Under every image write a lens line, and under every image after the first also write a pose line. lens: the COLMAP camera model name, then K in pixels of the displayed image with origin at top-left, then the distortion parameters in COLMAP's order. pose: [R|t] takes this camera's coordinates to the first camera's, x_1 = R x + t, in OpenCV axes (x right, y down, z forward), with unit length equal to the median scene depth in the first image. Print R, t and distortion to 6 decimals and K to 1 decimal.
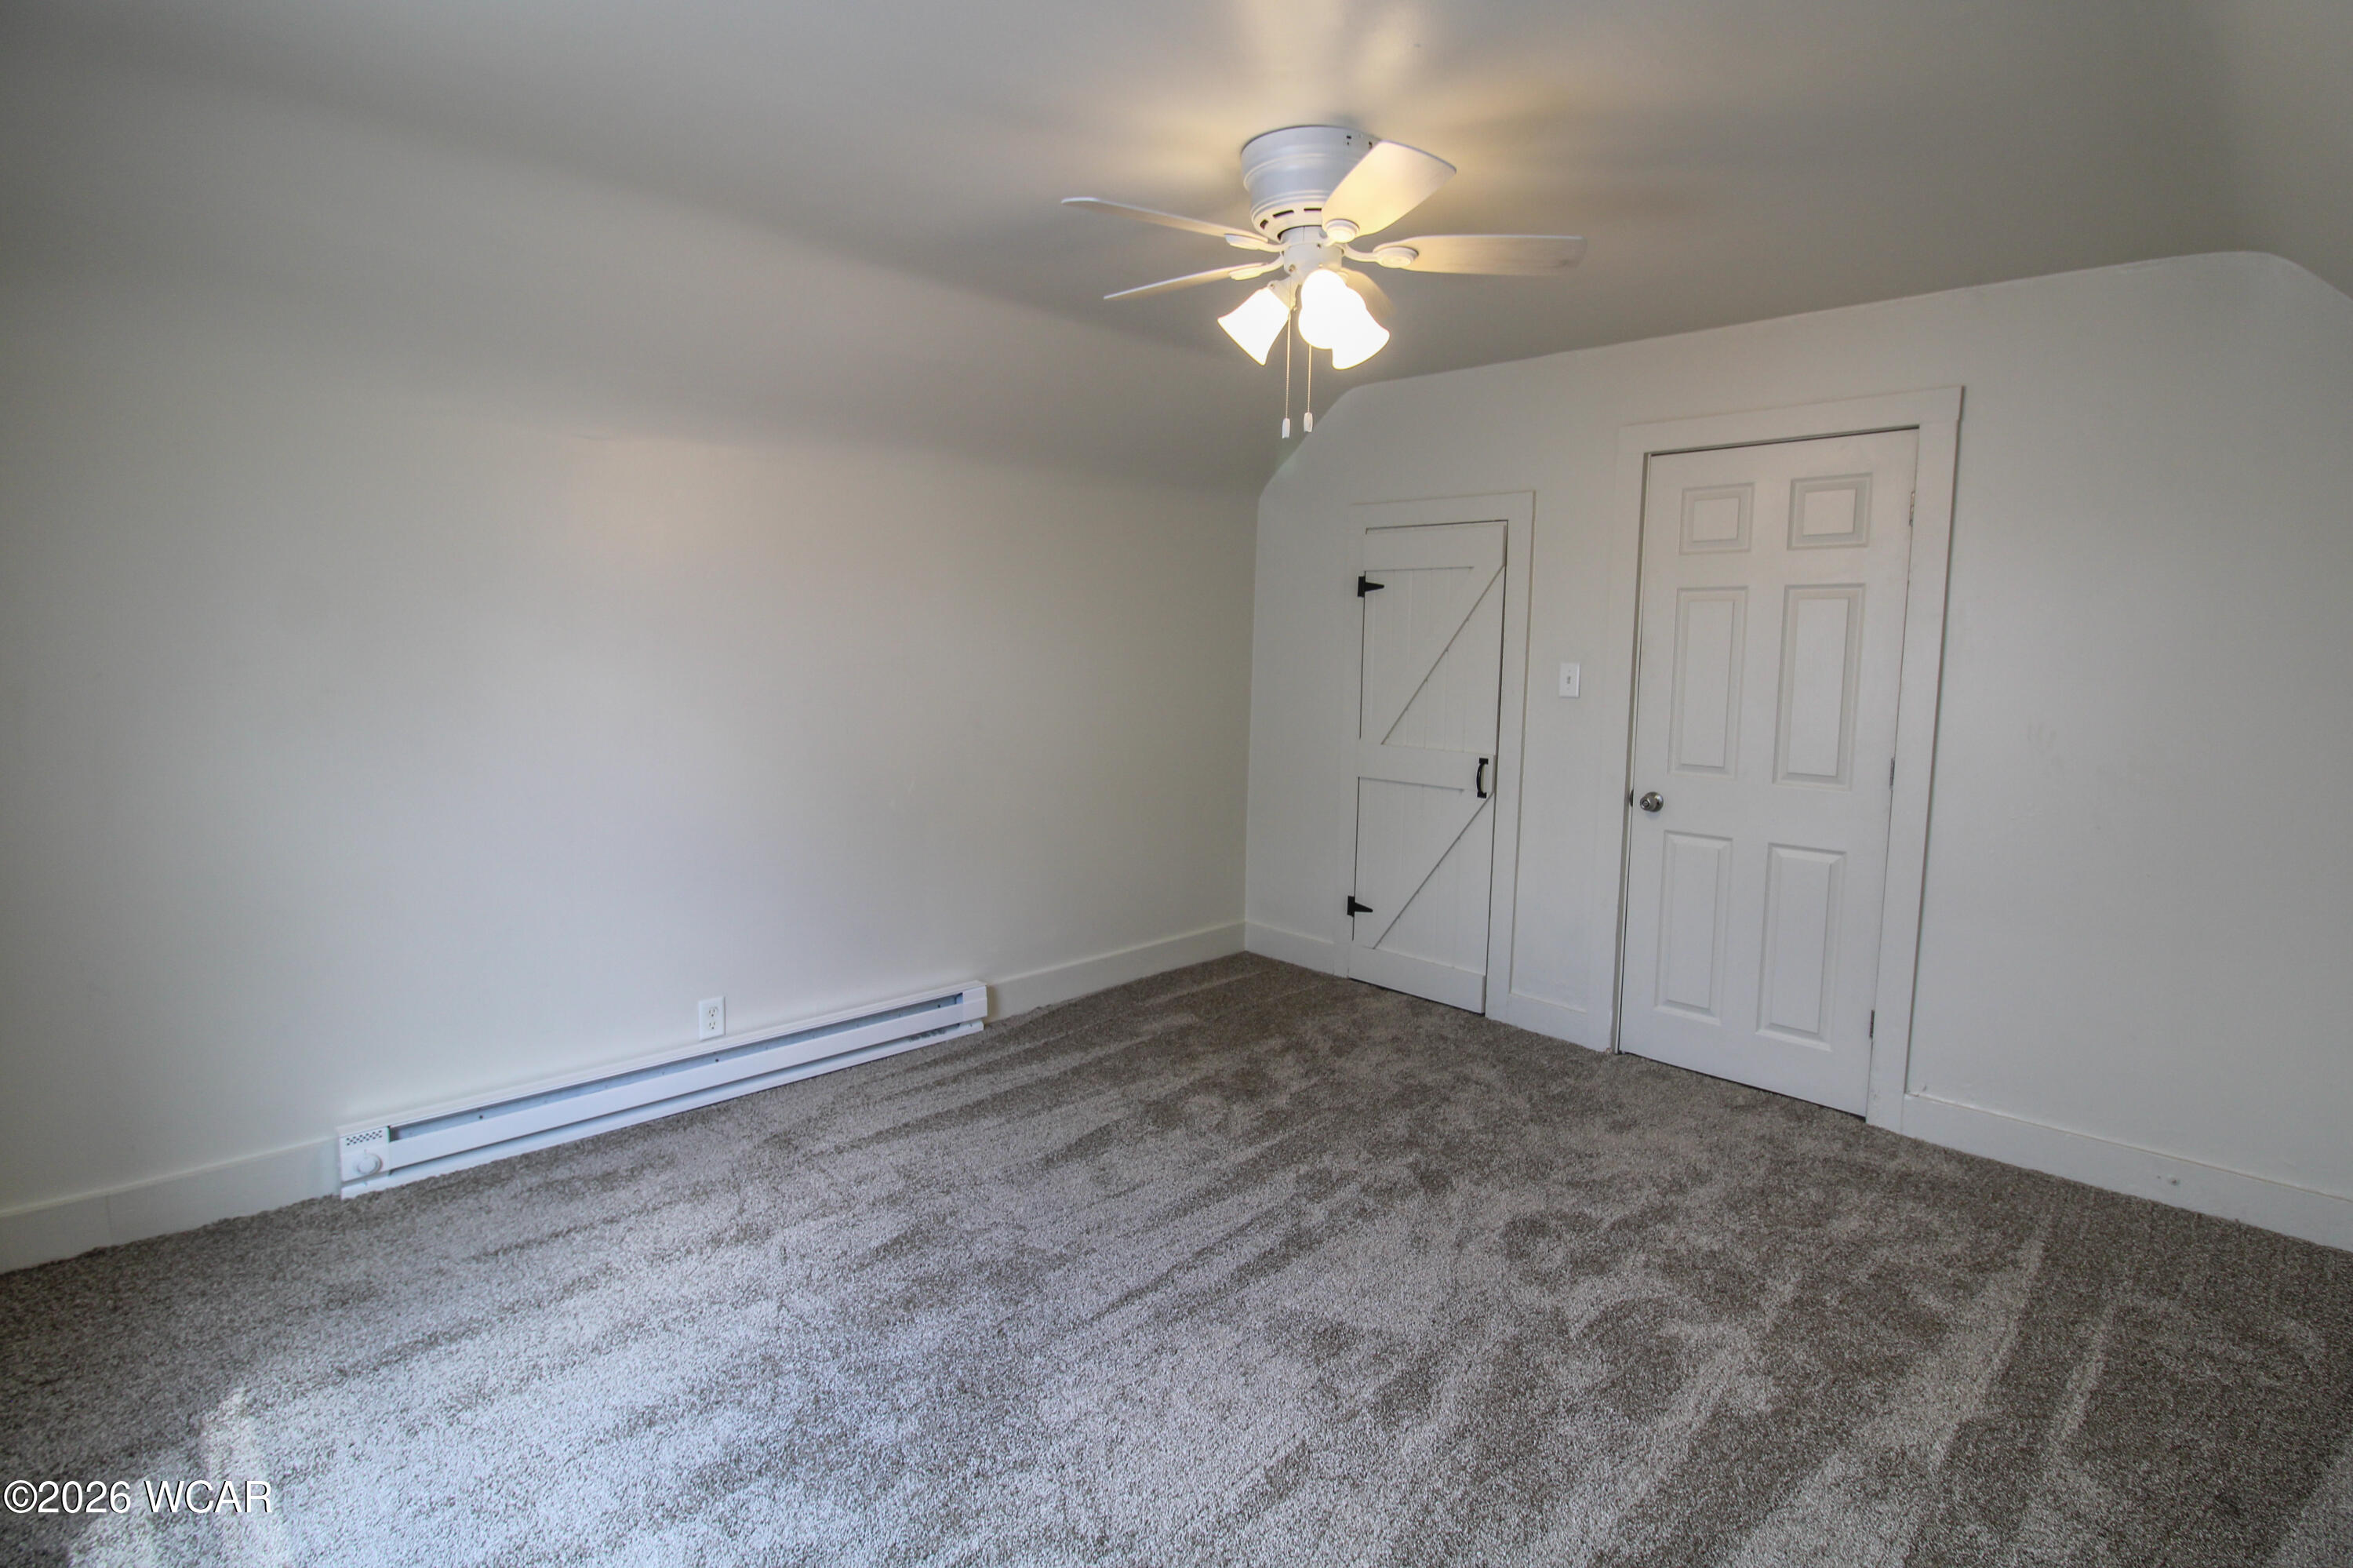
lens RADIAL K [[1134.3, 0, 1242.0], [0, 1134.3, 778.1], [0, 0, 1]] dist [-0.002588, -0.000654]
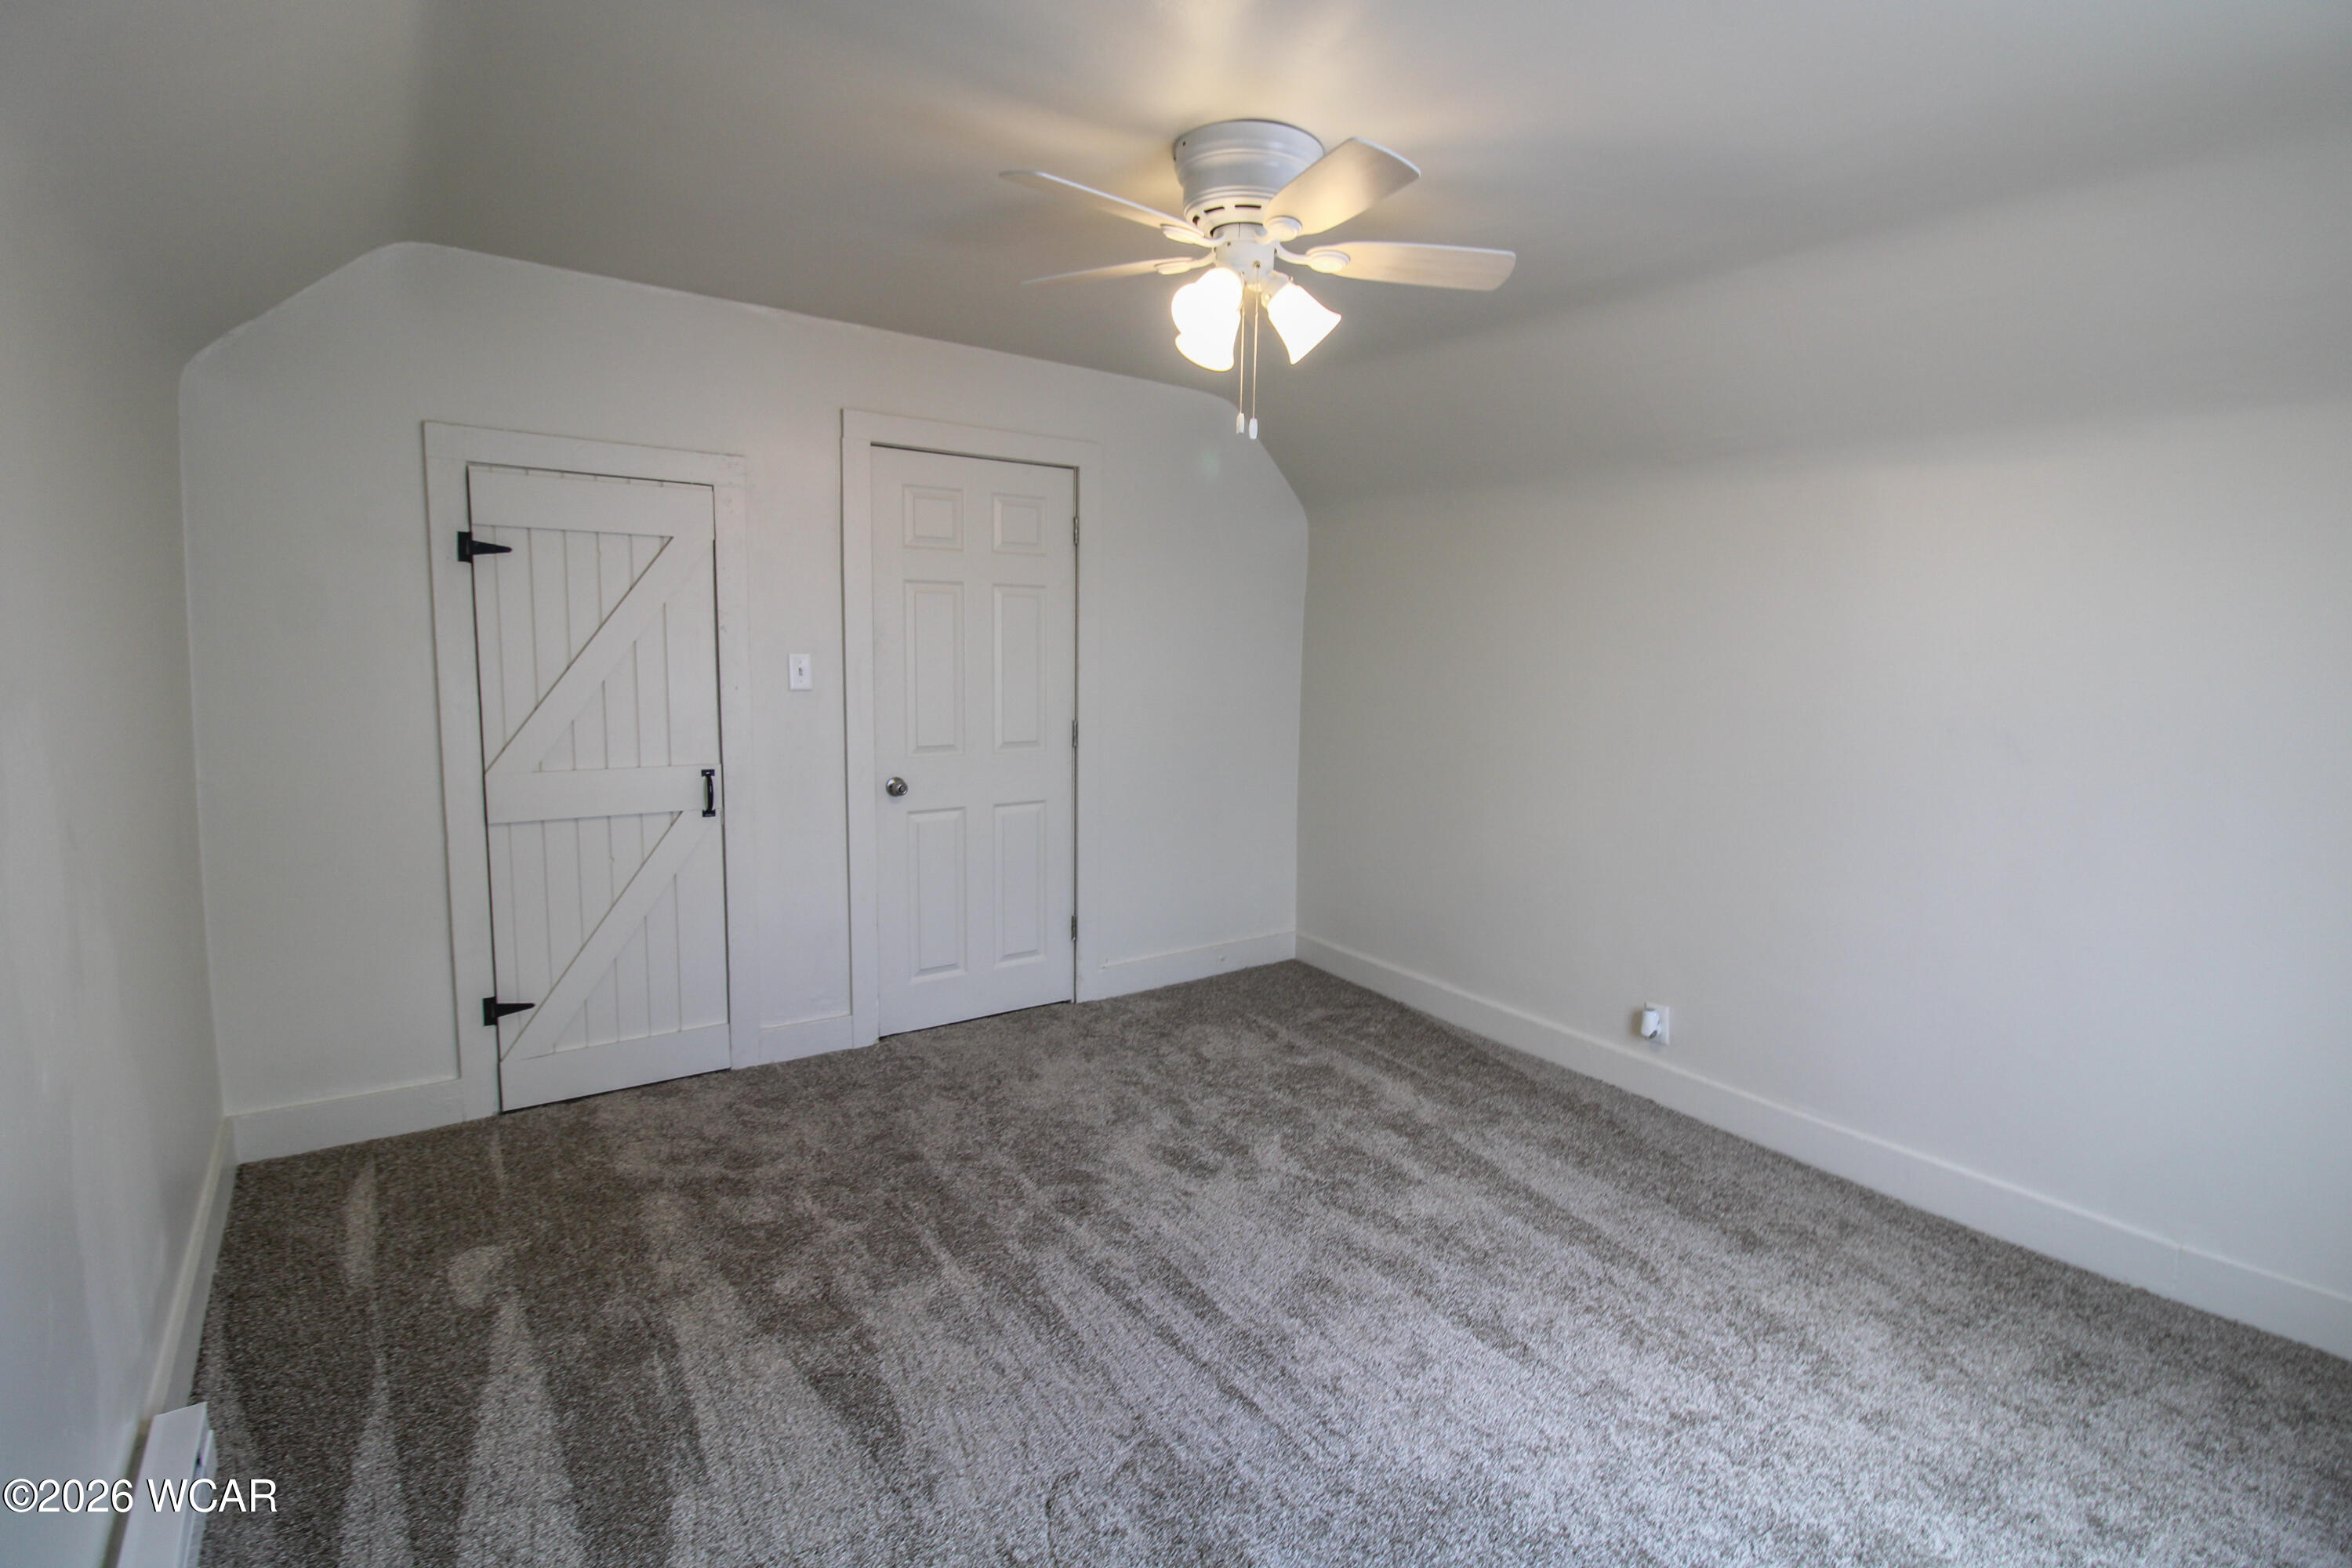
lens RADIAL K [[1133.8, 0, 1177.2], [0, 1133.8, 771.3], [0, 0, 1]] dist [-0.002588, -0.000654]
pose [[0.183696, -0.127994, 0.974614, -0.649030], [0.100581, 0.988730, 0.110890, -0.089114], [-0.977824, 0.077658, 0.194499, 0.604307]]
